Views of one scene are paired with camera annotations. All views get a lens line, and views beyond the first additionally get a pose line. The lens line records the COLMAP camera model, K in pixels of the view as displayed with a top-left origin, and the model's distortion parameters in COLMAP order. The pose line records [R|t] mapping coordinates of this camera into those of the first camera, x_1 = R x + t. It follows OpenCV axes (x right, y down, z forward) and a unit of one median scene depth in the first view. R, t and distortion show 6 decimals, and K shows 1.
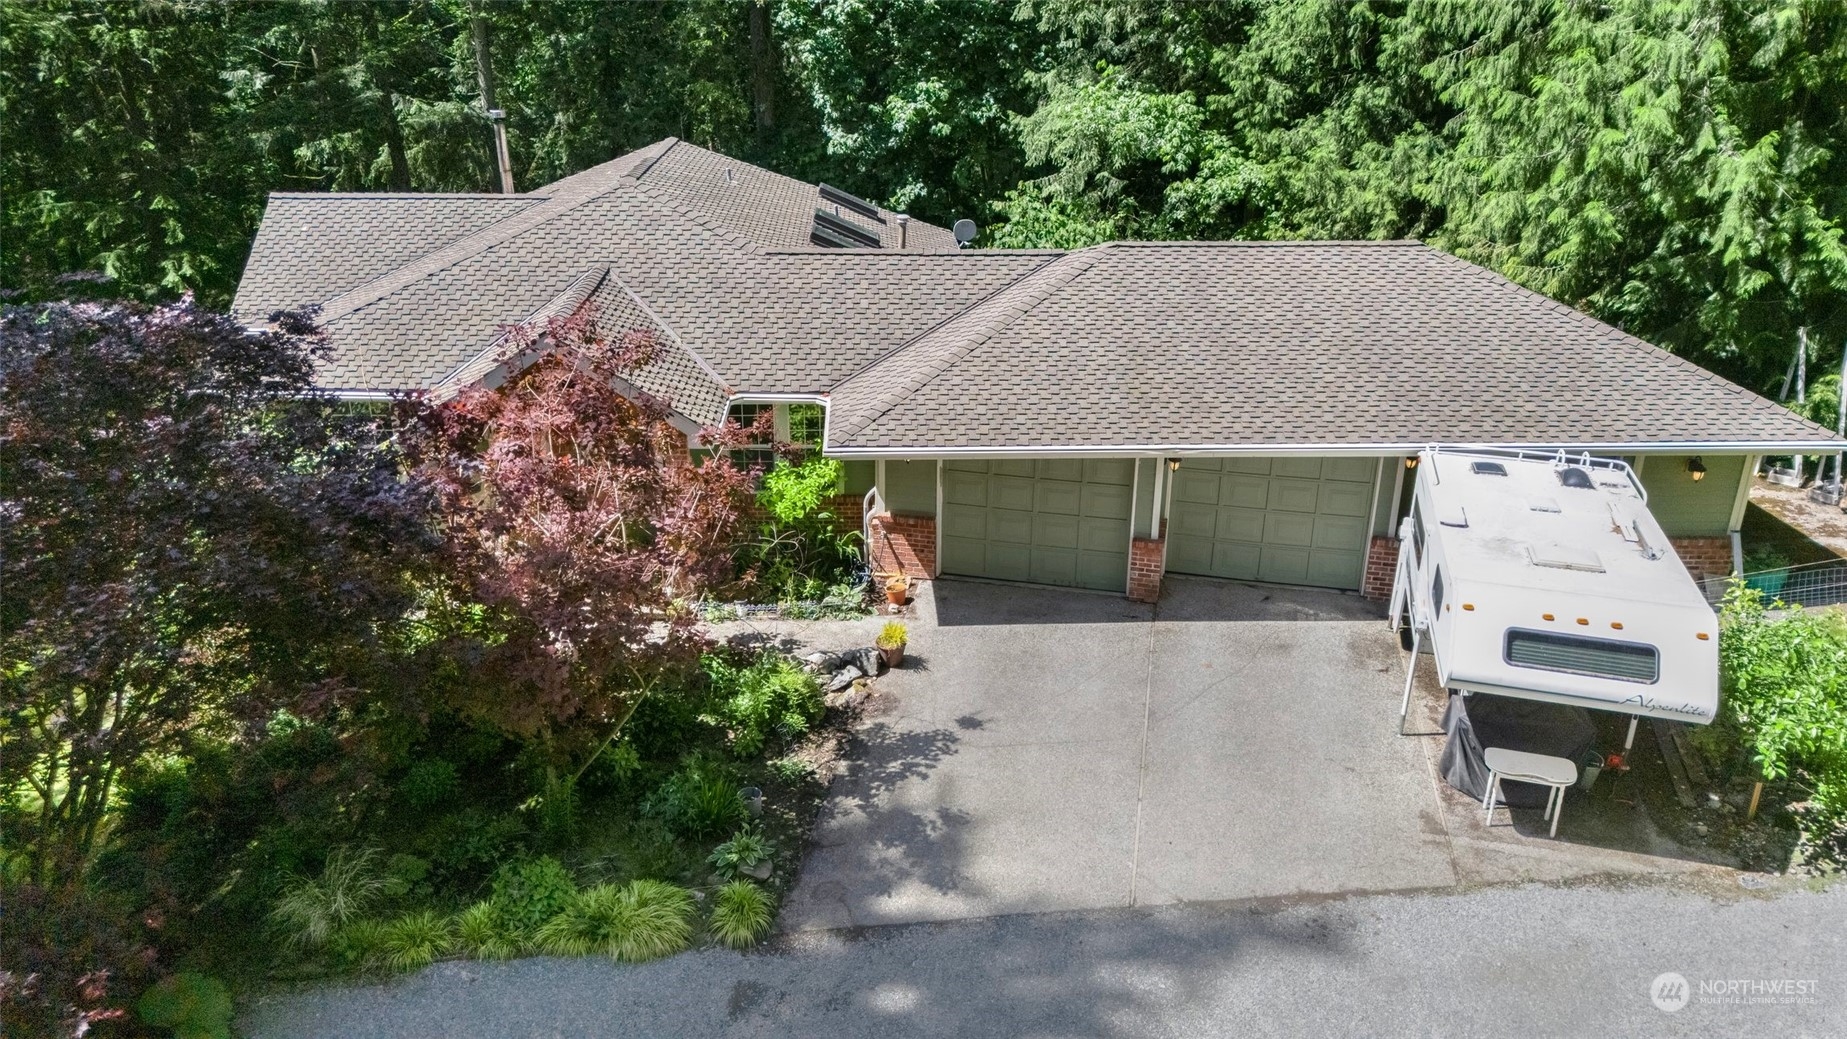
lens RADIAL K [[1272.4, 0, 900.4], [0, 1272.4, 462.9], [0, 0, 1]] dist [0.063793, -0.006675]
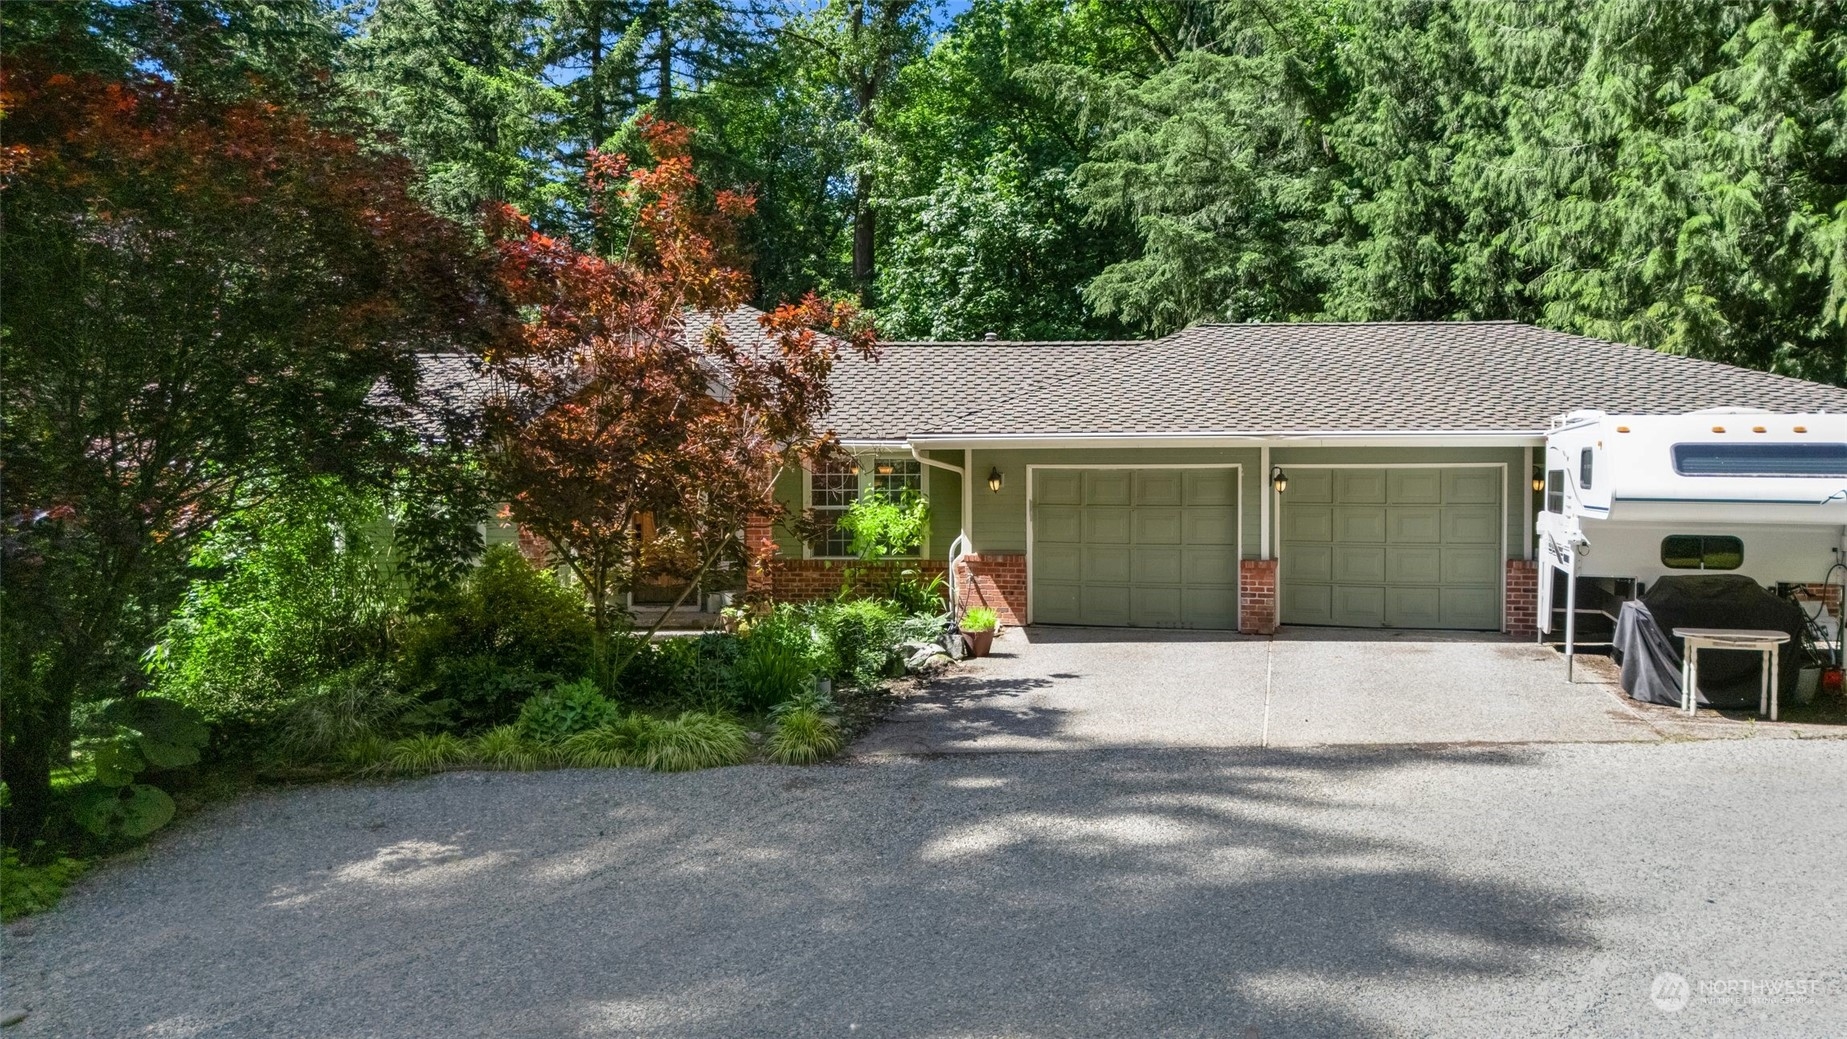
lens RADIAL K [[1272.4, 0, 926.2], [0, 1272.4, 519.4], [0, 0, 1]] dist [0.063793, -0.006675]
pose [[0.998726, 0.002230, -0.050407, 0.001538], [-0.019089, 0.941468, -0.336563, 0.334823], [0.046706, 0.337096, 0.940311, 0.106167]]
